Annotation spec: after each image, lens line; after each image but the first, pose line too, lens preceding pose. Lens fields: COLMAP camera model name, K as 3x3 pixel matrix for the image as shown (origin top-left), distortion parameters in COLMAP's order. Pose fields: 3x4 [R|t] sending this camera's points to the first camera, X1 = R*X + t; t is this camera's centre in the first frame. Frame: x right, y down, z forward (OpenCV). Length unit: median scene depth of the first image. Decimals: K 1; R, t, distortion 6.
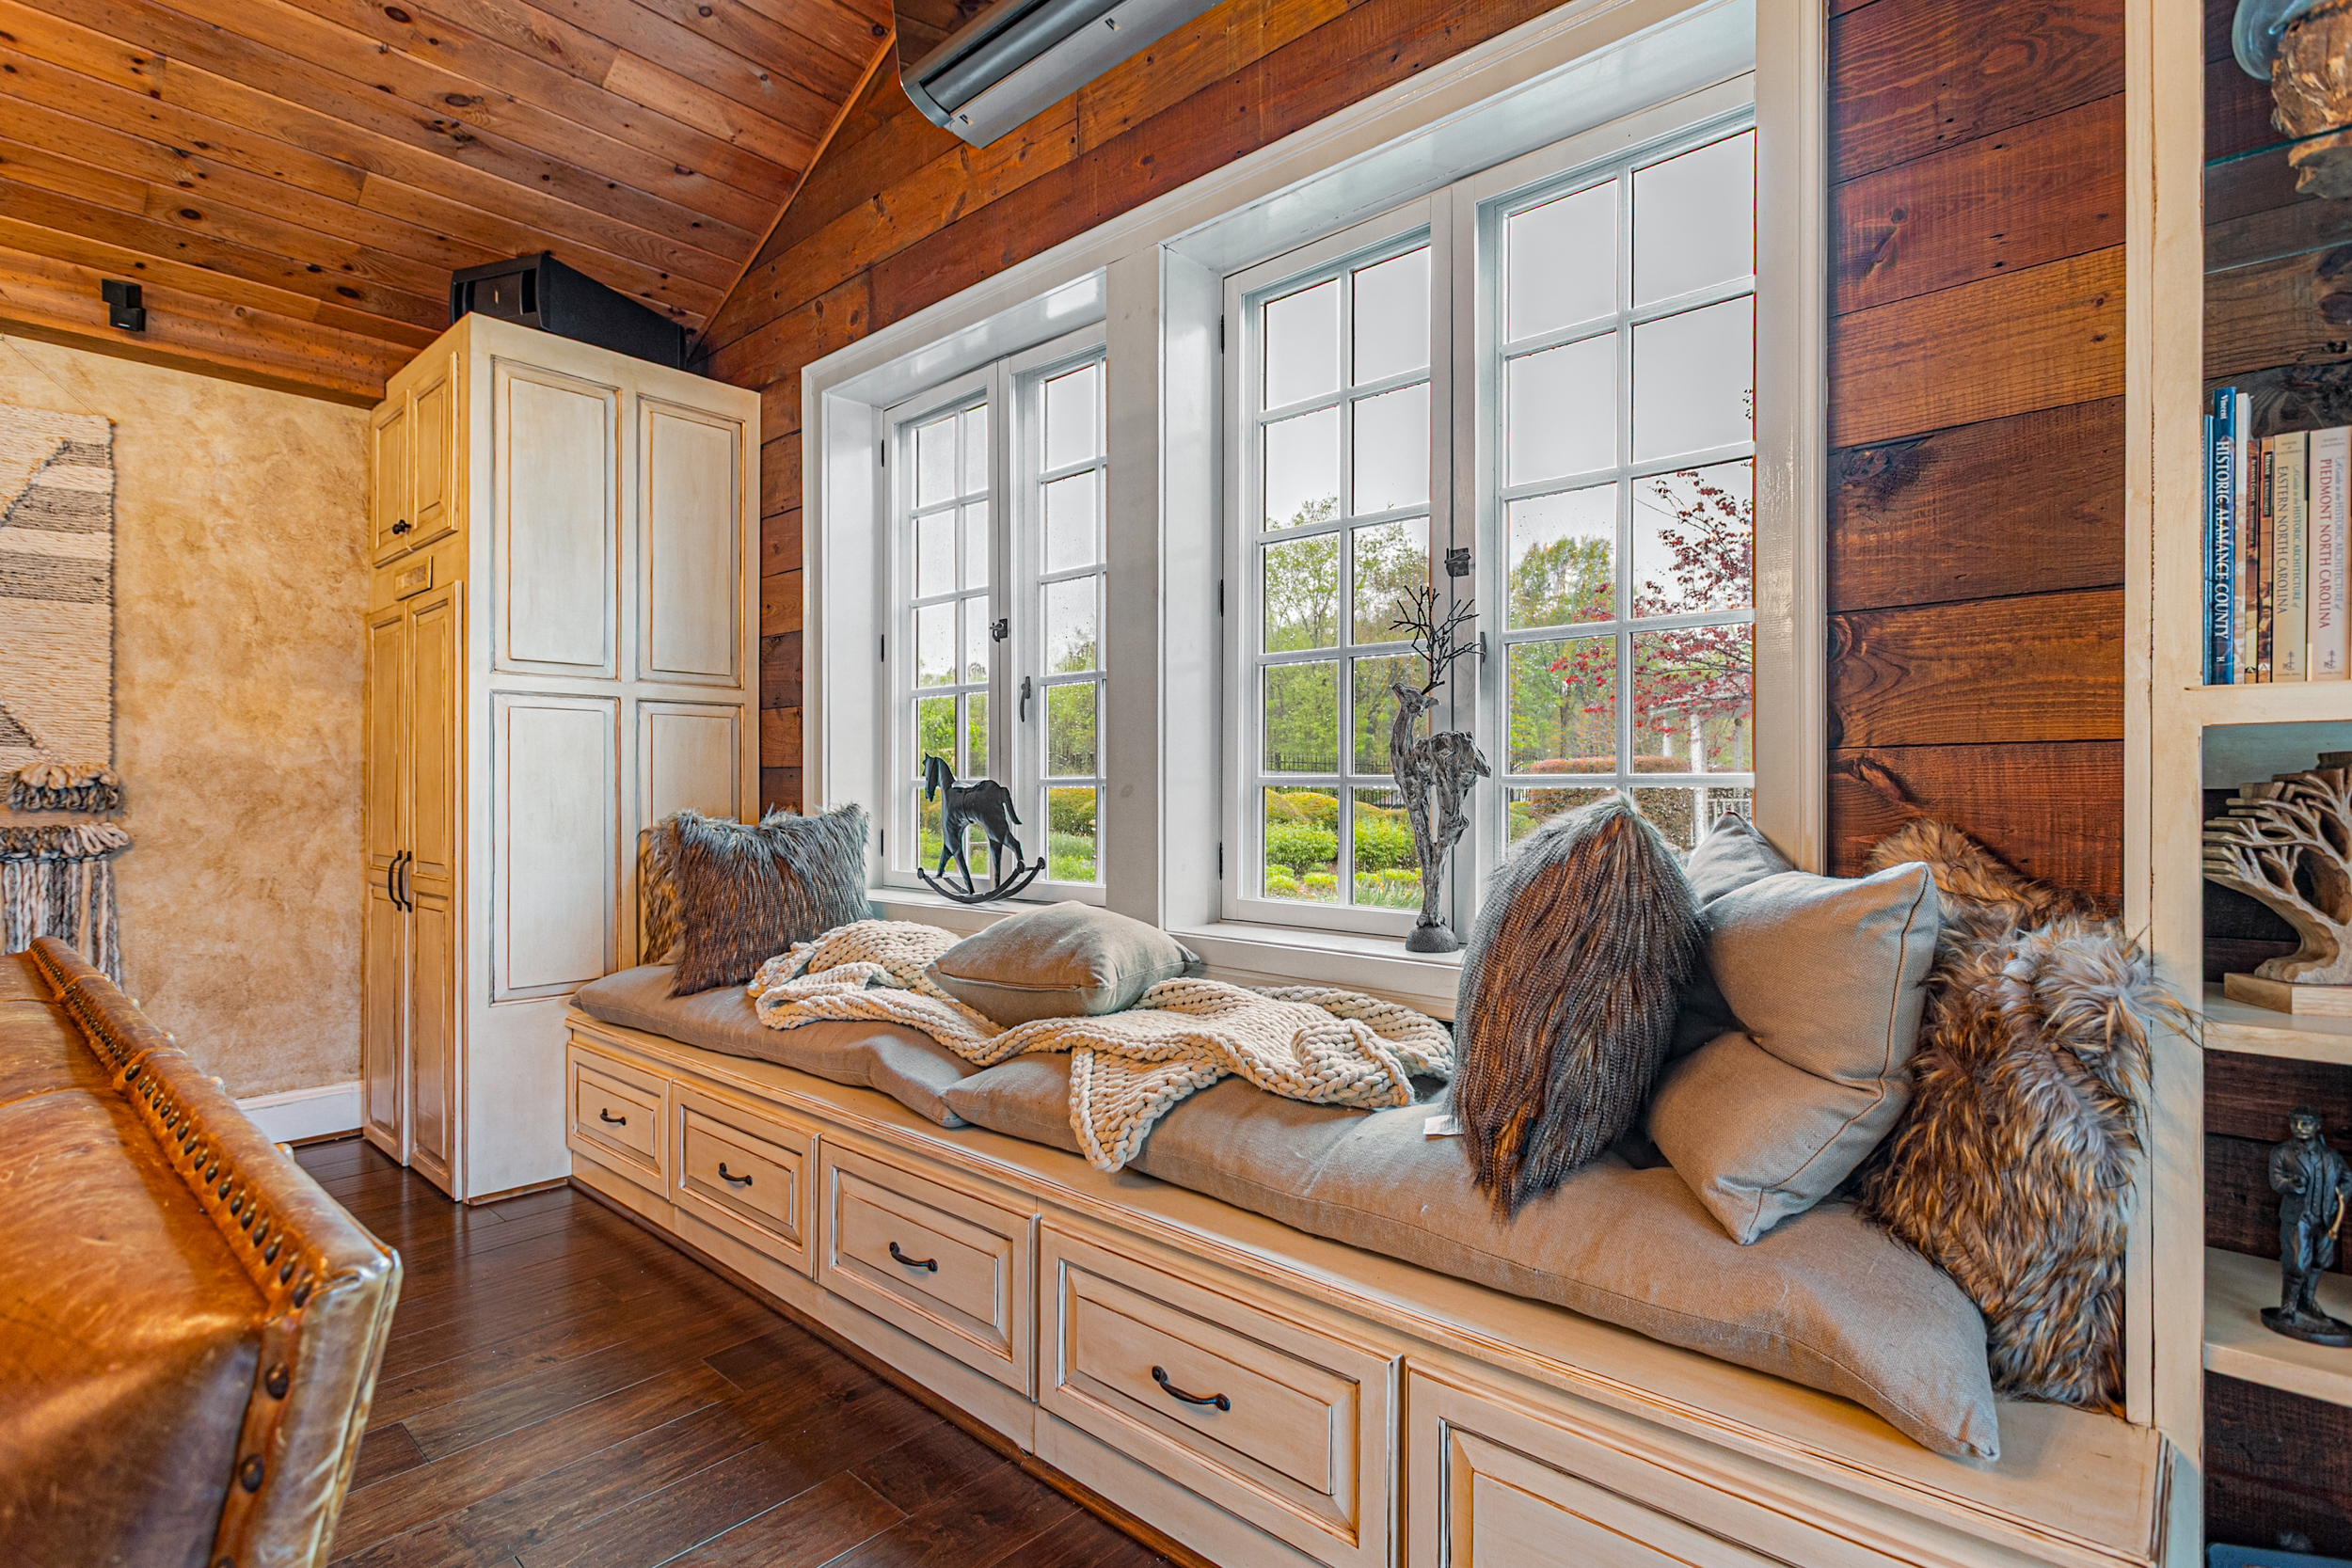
lens RADIAL K [[1150.8, 0, 1165.6], [0, 1150.8, 805.9], [0, 0, 1]] dist [-0.001206, -0.000343]
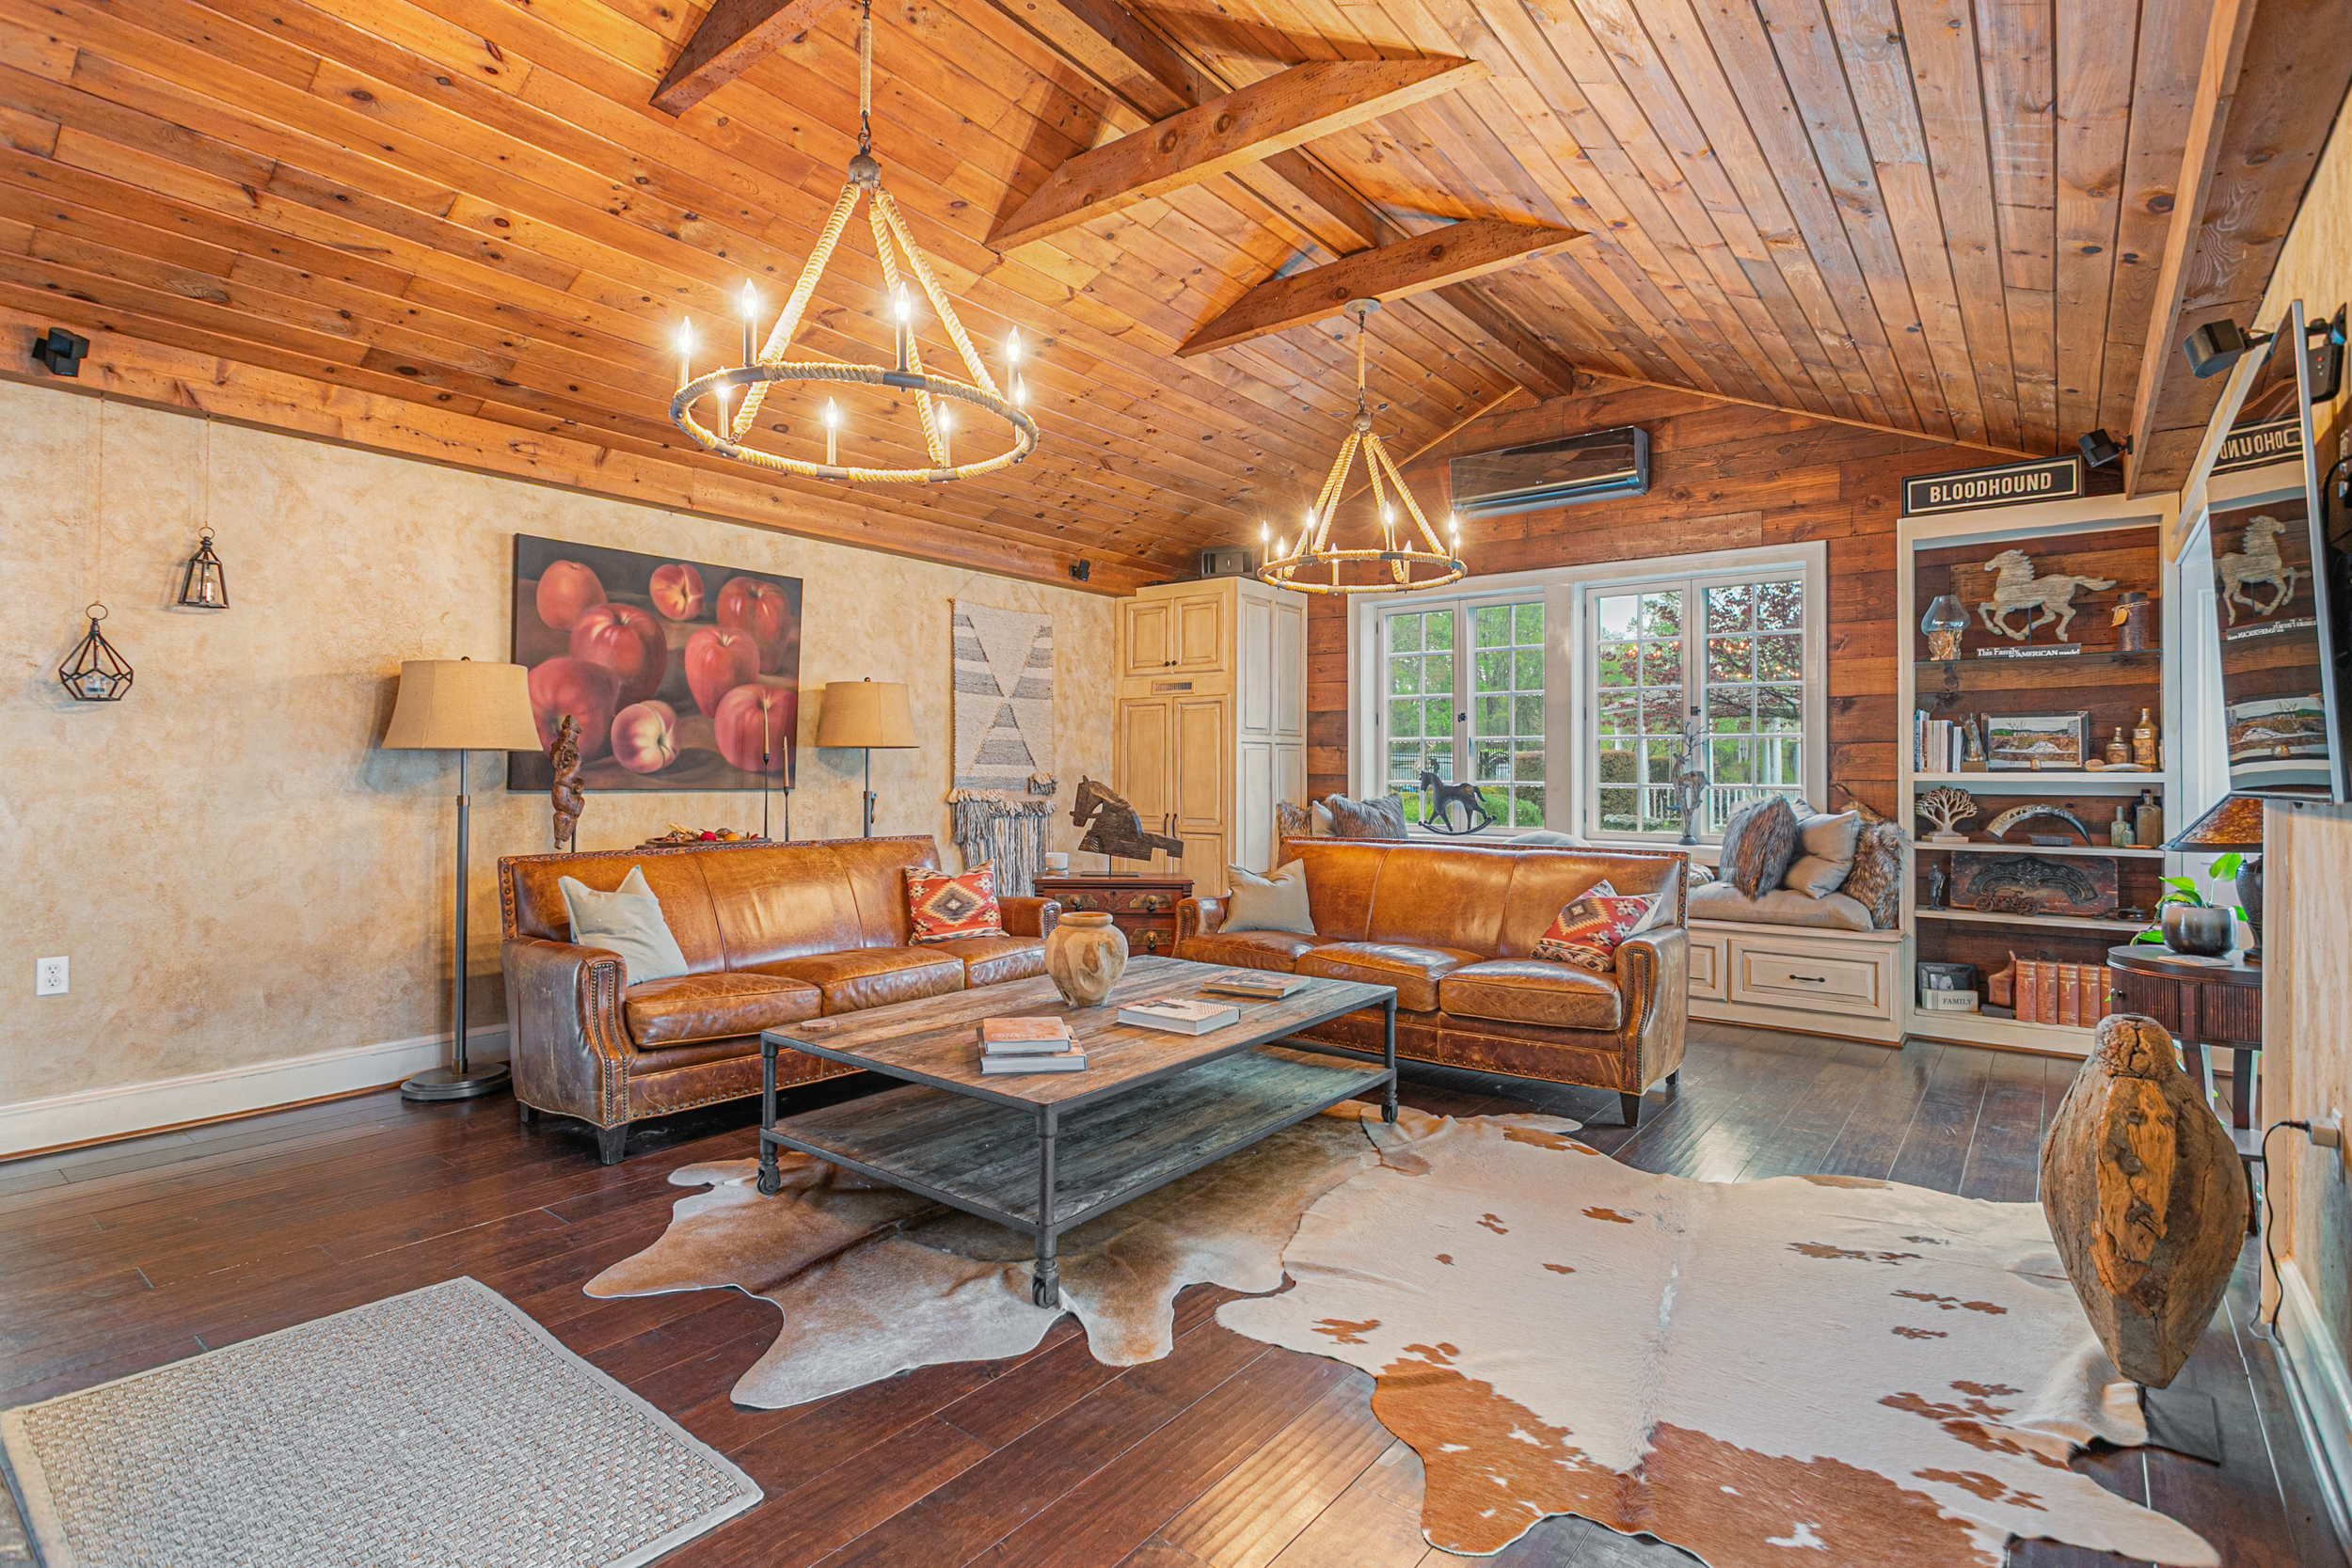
lens RADIAL K [[1146.3, 0, 1176.0], [0, 1146.3, 784.0], [0, 0, 1]] dist [-0.002398, -0.000268]
pose [[0.996260, 0.003978, 0.086319, -1.928010], [-0.003782, 0.999990, -0.002434, -0.025627], [-0.086328, 0.002098, 0.996265, -2.616309]]
